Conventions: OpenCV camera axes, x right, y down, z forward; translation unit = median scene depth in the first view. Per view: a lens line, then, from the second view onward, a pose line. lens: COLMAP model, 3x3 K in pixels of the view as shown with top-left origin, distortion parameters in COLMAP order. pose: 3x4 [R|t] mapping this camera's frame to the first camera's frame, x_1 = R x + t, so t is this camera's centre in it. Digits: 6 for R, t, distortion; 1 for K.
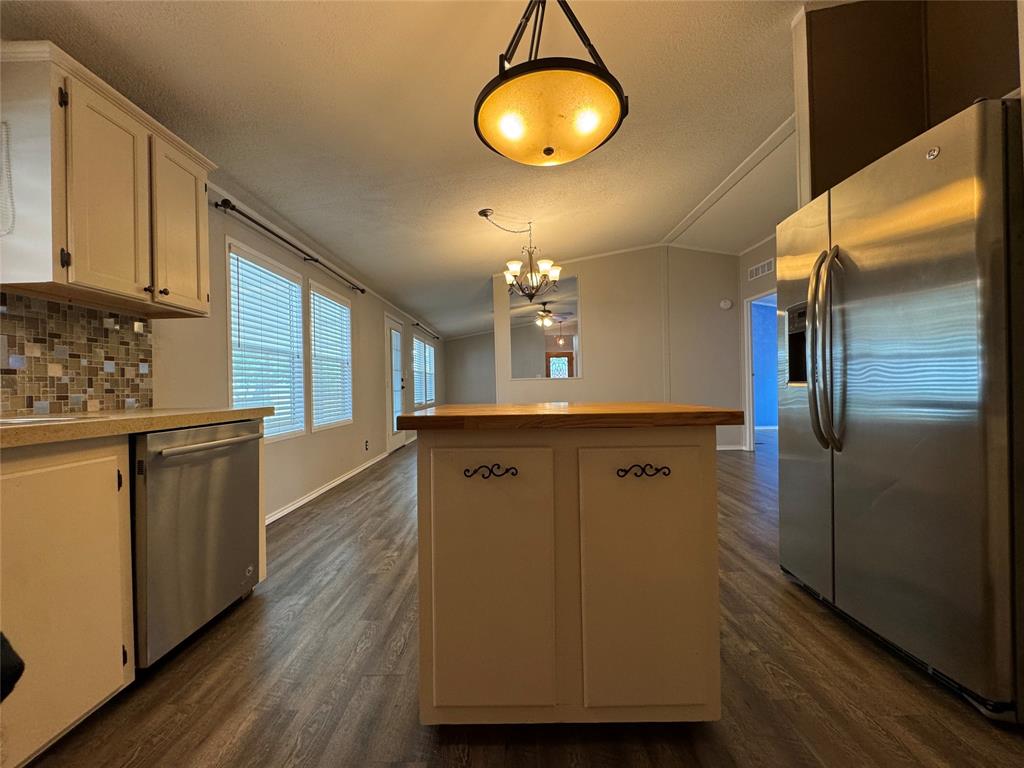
lens RADIAL K [[409.5, 0, 512.2], [0, 409.5, 385.7], [0, 0, 1]] dist [-0.002873, -0.000026]
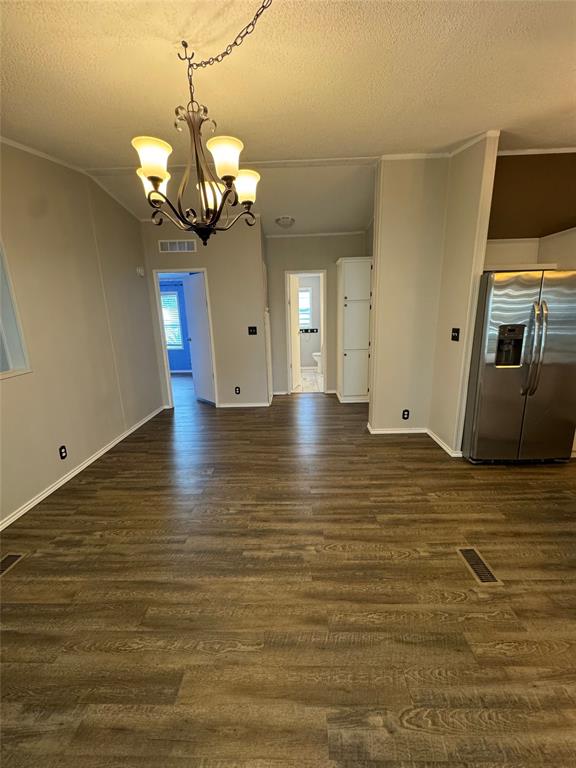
lens RADIAL K [[307.1, 0, 288.0], [0, 307.1, 384.0], [0, 0, 1]] dist [-0.002873, -0.000026]
pose [[0.025656, -0.215314, 0.976208, -0.476776], [0.027303, 0.976316, 0.214620, -0.164459], [-0.999298, 0.021147, 0.030927, 1.243818]]
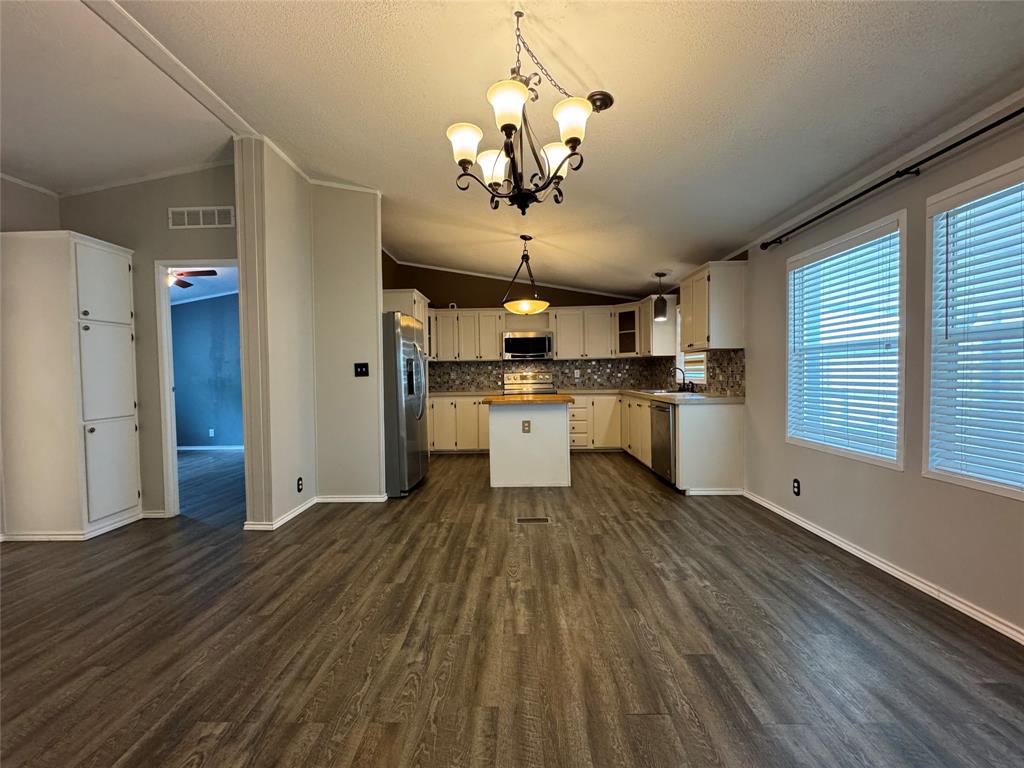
lens RADIAL K [[409.5, 0, 512.2], [0, 409.5, 385.7], [0, 0, 1]] dist [-0.002873, -0.000026]
pose [[-0.999076, 0.038617, 0.018874, 0.076920], [0.039120, 0.998869, 0.027023, -0.058346], [-0.017809, 0.027737, -0.999457, 1.974417]]
